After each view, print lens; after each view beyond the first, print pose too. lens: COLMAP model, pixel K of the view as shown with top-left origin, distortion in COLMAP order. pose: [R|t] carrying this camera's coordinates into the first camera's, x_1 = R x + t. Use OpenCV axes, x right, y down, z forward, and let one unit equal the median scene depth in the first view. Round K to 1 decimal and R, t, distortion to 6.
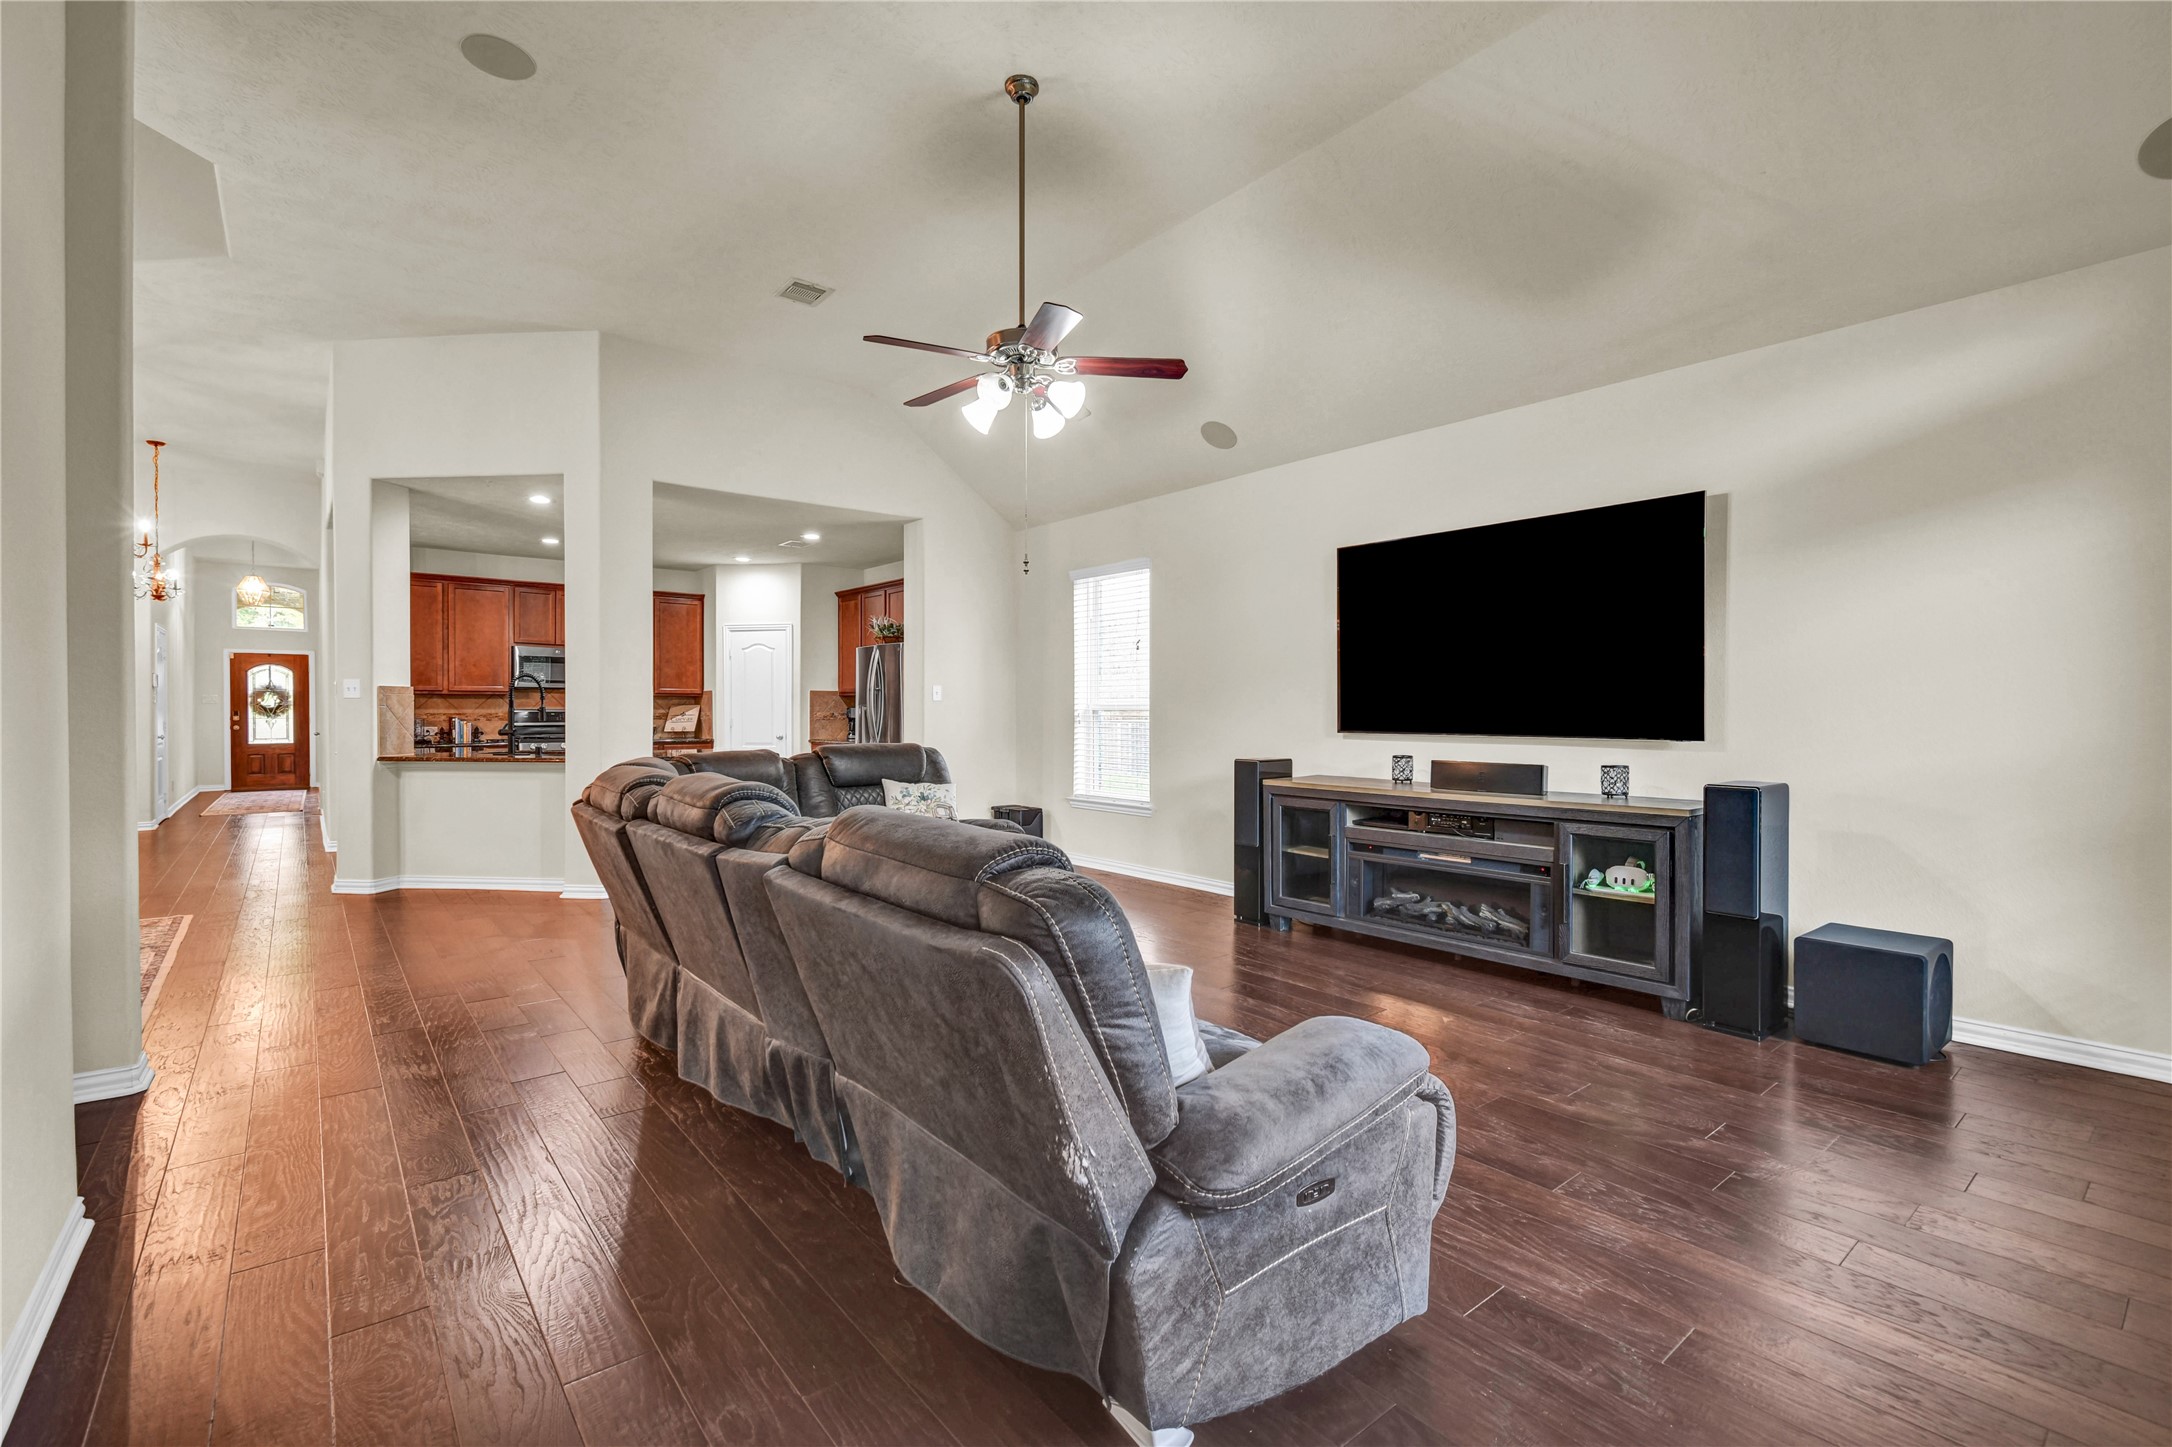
lens RADIAL K [[966.5, 0, 1095.9], [0, 966.5, 715.6], [0, 0, 1]] dist [0.004897, -0.001098]
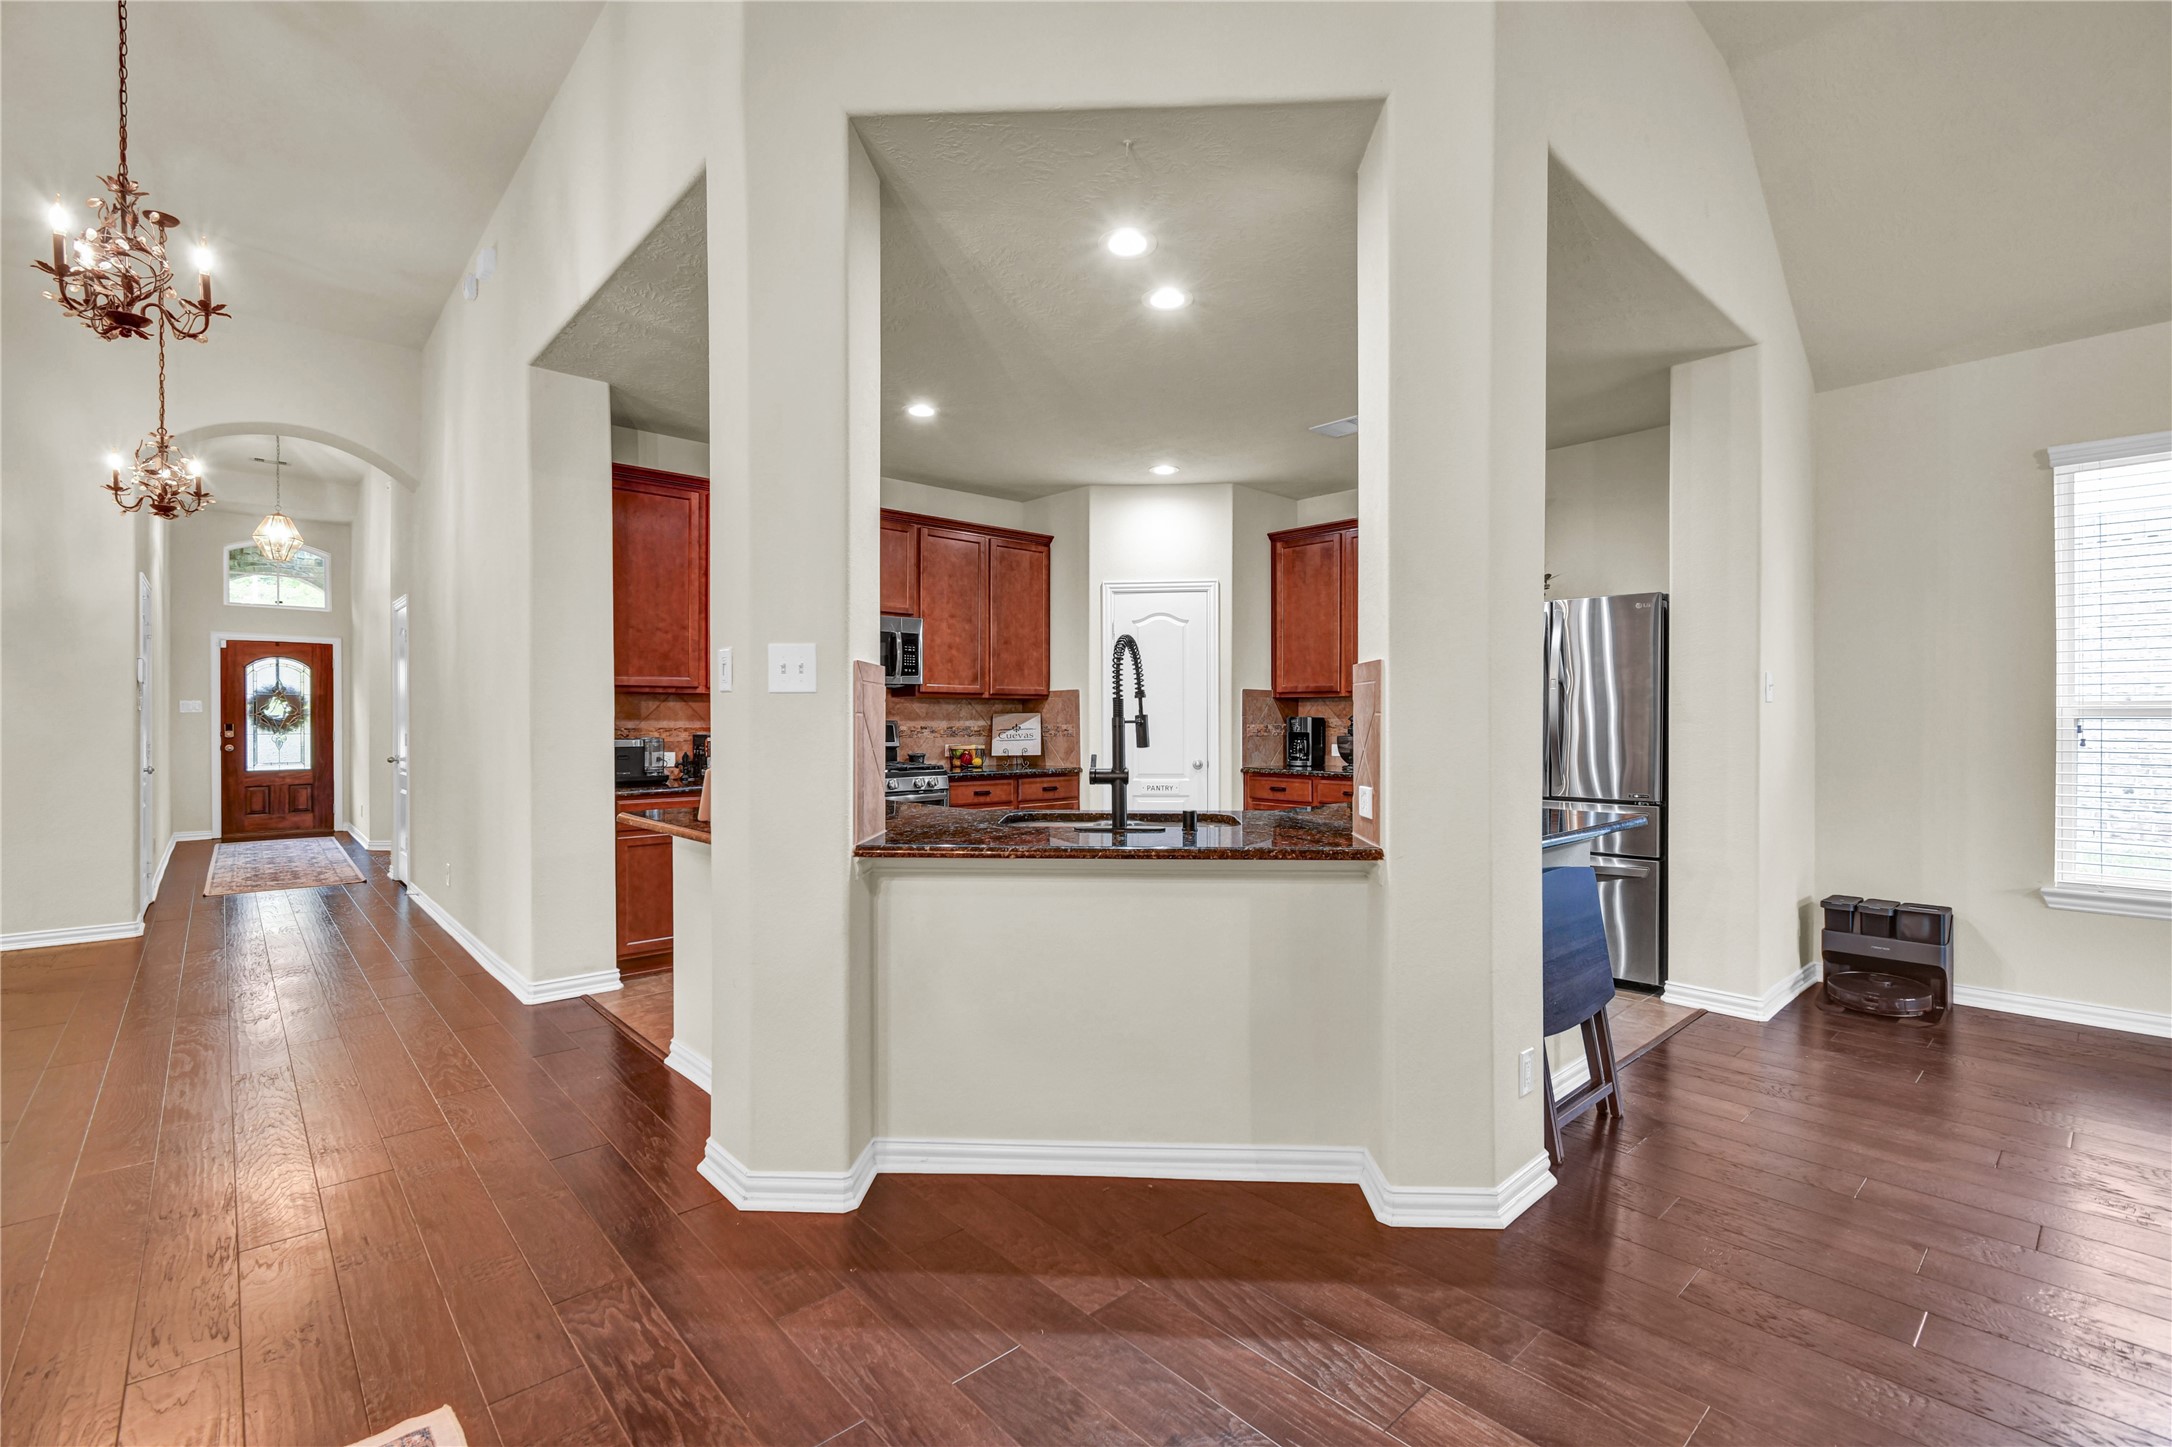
lens RADIAL K [[966.5, 0, 1087.8], [0, 966.5, 714.6], [0, 0, 1]] dist [0.004897, -0.001098]
pose [[0.999089, -0.001596, 0.042646, -0.300862], [0.002083, 0.999933, -0.011380, -0.002209], [-0.042625, 0.011458, 0.999025, 0.278820]]
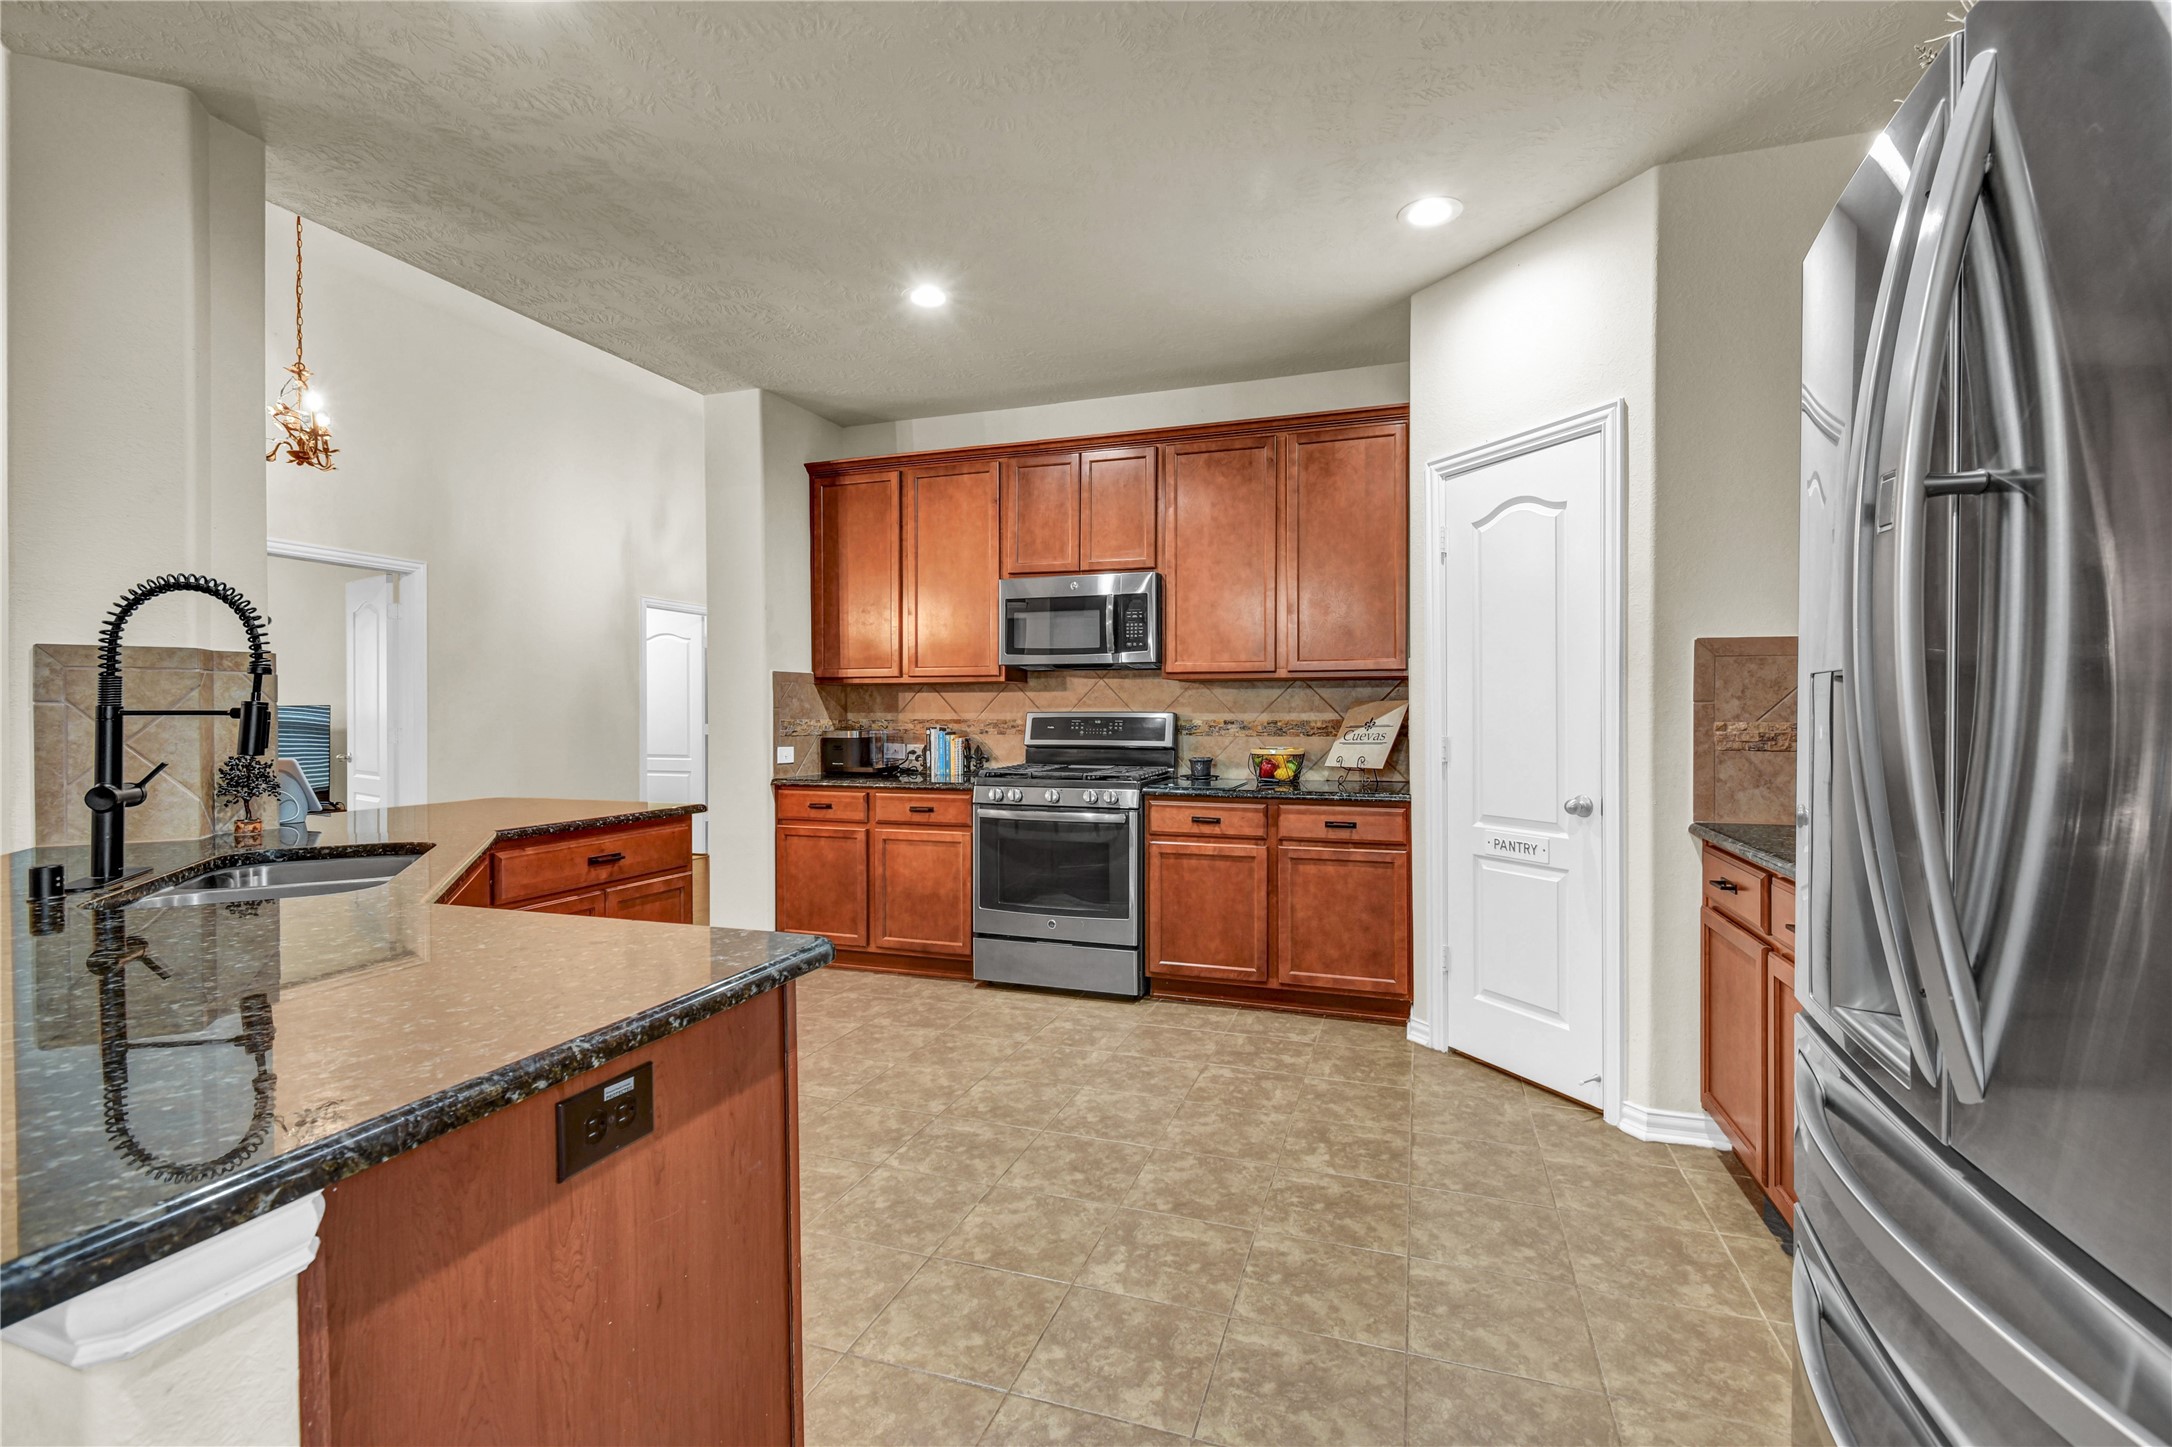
lens RADIAL K [[966.5, 0, 1074.0], [0, 966.5, 720.0], [0, 0, 1]] dist [0.004897, -0.001098]
pose [[0.505246, 0.006547, -0.862950, -0.110739], [-0.001990, 0.999977, 0.006421, -0.003936], [0.862973, -0.001526, 0.505248, 0.516544]]
